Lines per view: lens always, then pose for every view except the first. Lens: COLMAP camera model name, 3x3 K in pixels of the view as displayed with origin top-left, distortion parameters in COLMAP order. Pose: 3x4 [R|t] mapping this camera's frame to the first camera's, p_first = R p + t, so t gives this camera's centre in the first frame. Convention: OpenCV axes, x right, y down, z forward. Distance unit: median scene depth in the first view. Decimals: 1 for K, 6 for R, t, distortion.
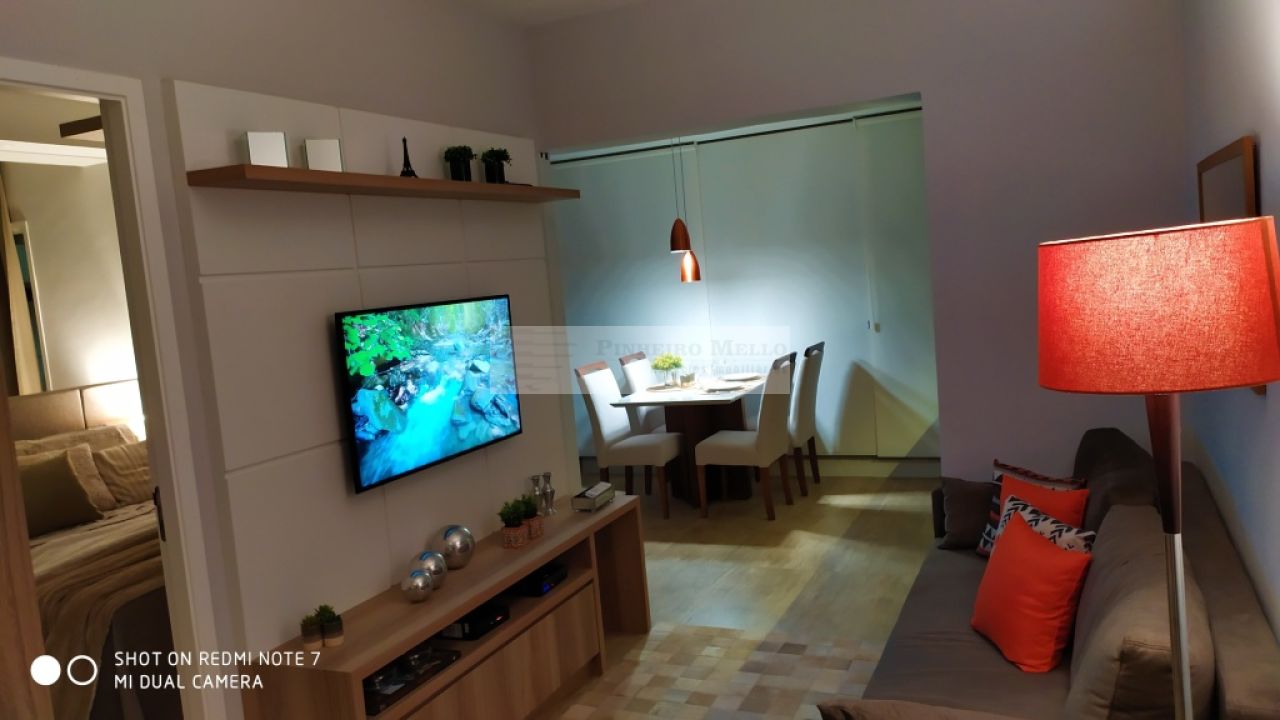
lens RADIAL K [[971.2, 0, 640.9], [0, 971.2, 364.5], [0, 0, 1]] dist [0.046715, -0.044655]
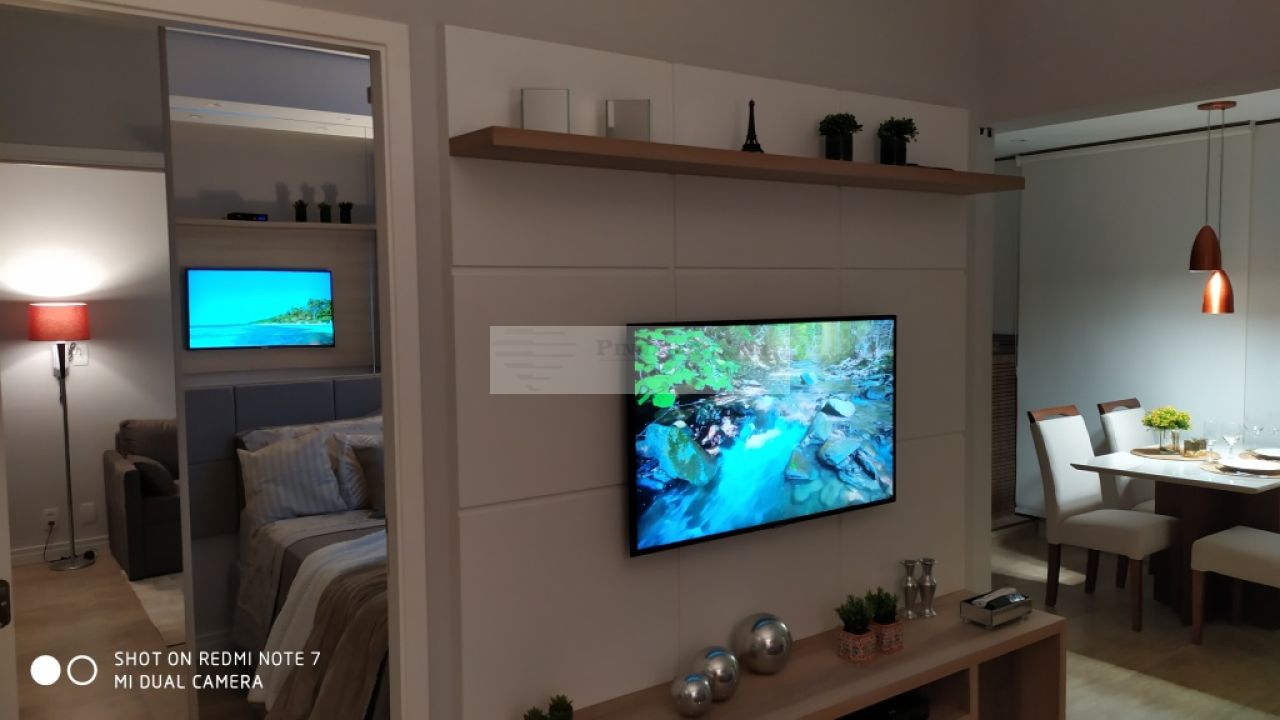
lens RADIAL K [[971.2, 0, 635.6], [0, 971.2, 354.6], [0, 0, 1]] dist [0.046715, -0.044655]
pose [[0.866953, 0.107903, -0.486570, 0.061507], [-0.112111, 0.993483, 0.020563, -0.037601], [0.485617, 0.036722, 0.873400, 0.271371]]
